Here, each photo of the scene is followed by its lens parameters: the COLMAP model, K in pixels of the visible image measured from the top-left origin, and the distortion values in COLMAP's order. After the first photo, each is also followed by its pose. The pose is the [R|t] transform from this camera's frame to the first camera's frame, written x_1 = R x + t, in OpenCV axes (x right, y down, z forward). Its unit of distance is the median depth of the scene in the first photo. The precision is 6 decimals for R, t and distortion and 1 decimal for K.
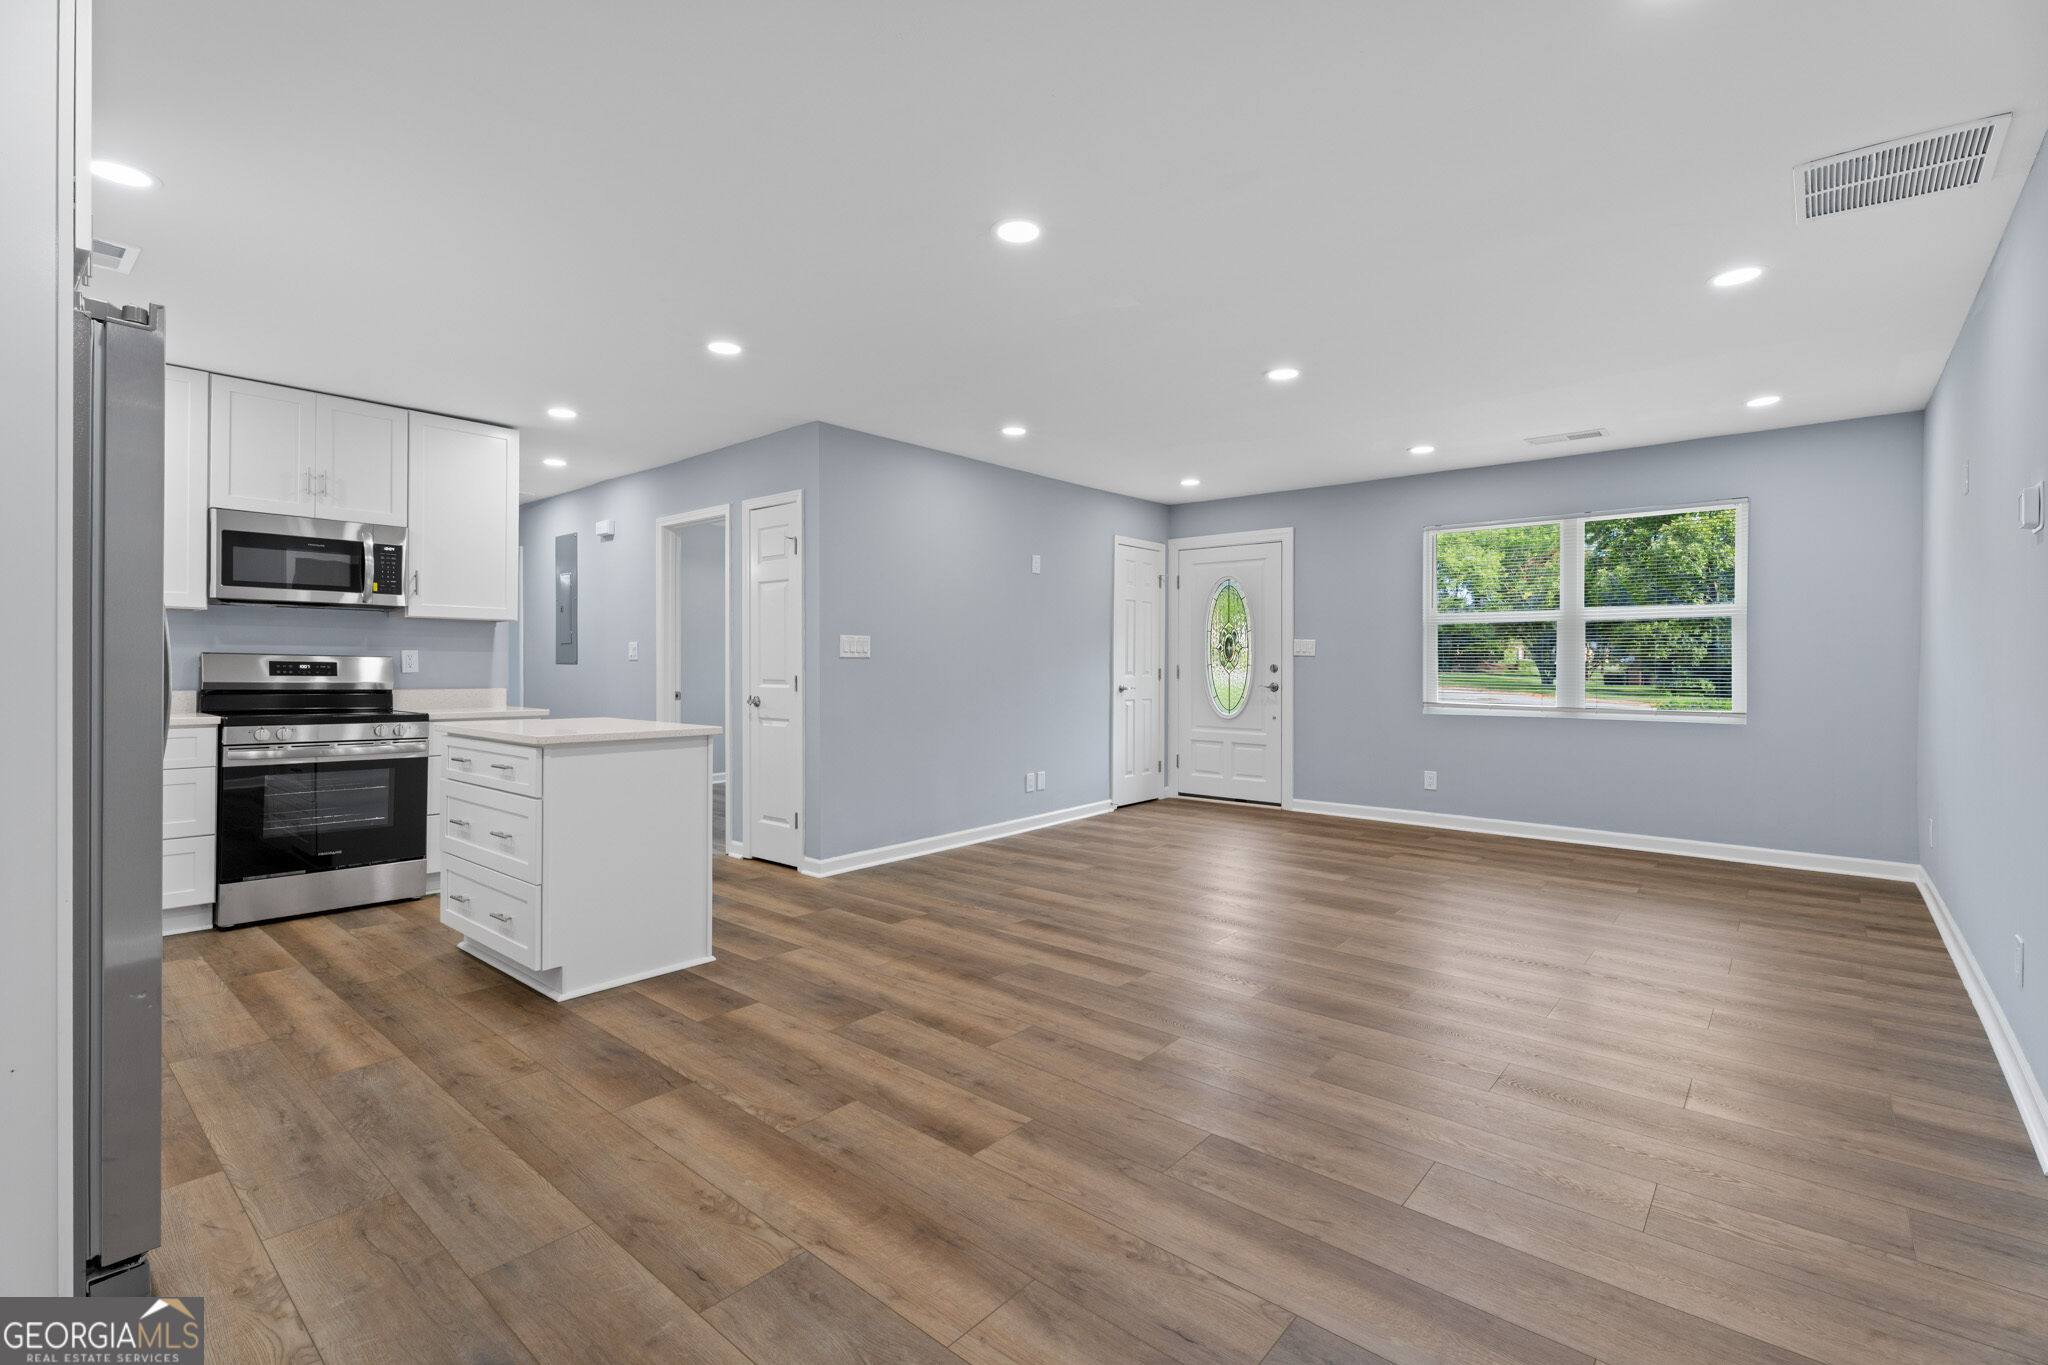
lens RADIAL K [[919.2, 0, 1025.0], [0, 919.2, 672.9], [0, 0, 1]] dist [-0.002179, 0.002022]
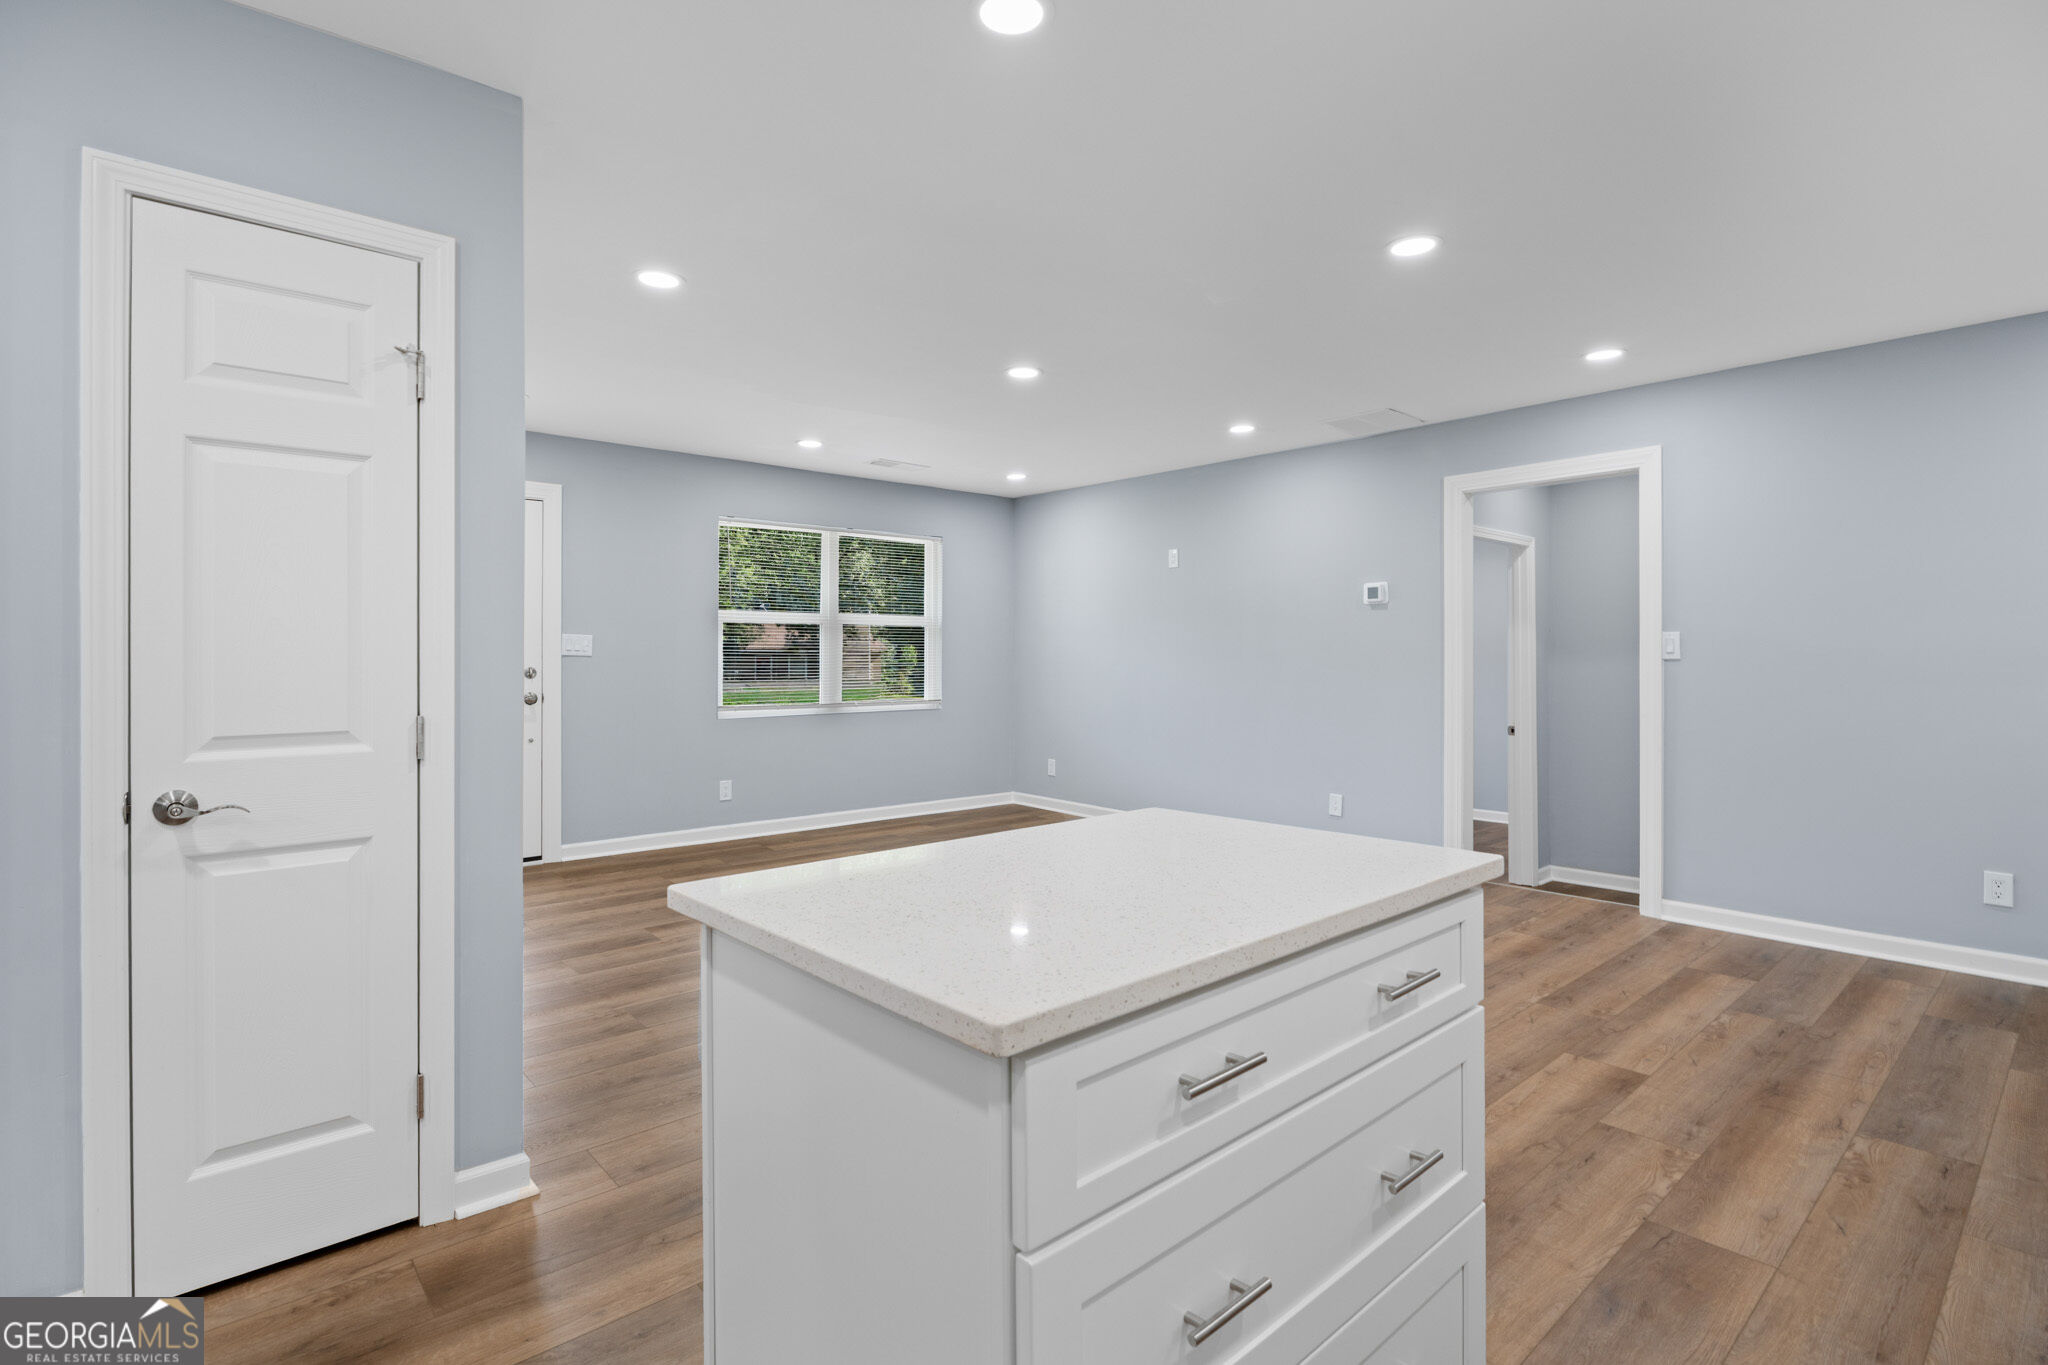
lens RADIAL K [[985.7, 0, 1020.2], [0, 985.7, 655.1], [0, 0, 1]] dist [0.000853, -0.005330]
pose [[0.132366, -0.001337, 0.991200, -1.367418], [0.011202, 0.999937, -0.000147, -0.043784], [-0.991138, 0.011123, 0.132373, 1.532912]]
